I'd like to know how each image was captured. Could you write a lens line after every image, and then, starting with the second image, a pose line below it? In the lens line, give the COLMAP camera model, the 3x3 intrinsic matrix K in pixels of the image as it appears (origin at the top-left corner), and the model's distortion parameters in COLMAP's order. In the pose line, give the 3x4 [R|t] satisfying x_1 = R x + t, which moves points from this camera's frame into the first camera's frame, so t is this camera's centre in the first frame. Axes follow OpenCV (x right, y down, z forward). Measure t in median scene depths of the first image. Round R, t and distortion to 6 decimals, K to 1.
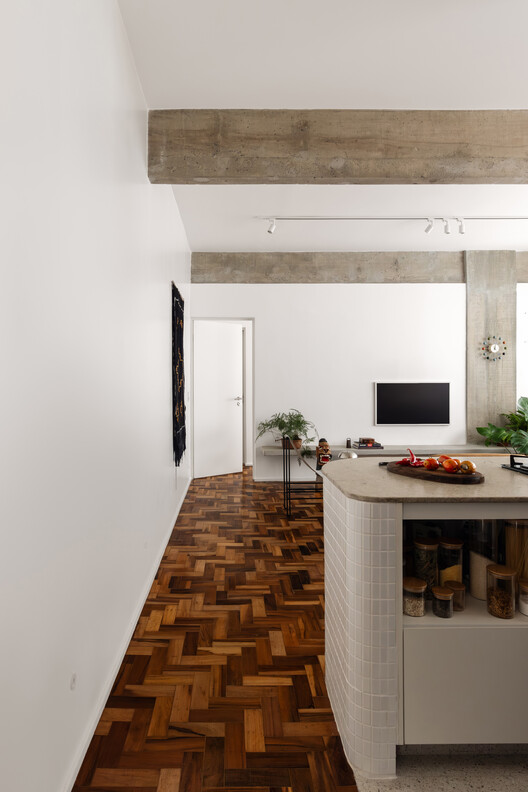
lens RADIAL K [[459.8, 0, 235.4], [0, 459.8, 386.4], [0, 0, 1]] dist [0.016095, -0.000450]
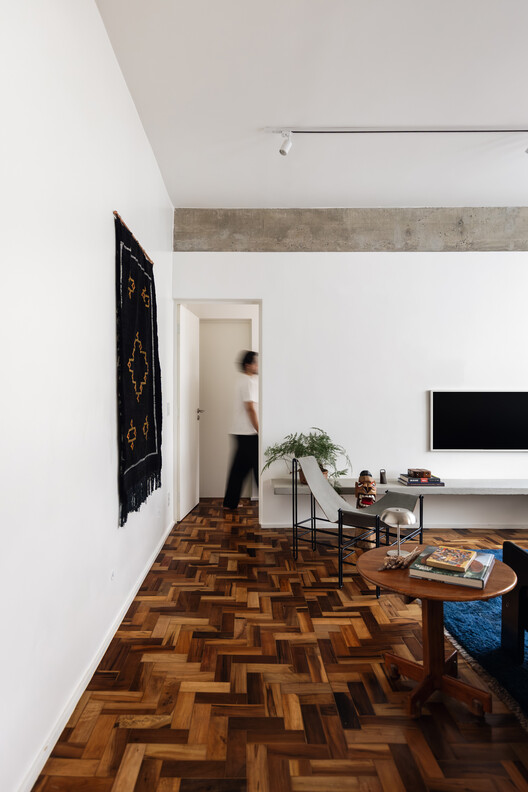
lens RADIAL K [[459.8, 0, 242.9], [0, 459.8, 400.3], [0, 0, 1]] dist [0.016095, -0.000450]
pose [[0.999868, 0.003463, -0.015861, 0.025706], [-0.003435, 0.999993, 0.001787, 0.006473], [0.015867, -0.001732, 0.999873, 0.299454]]
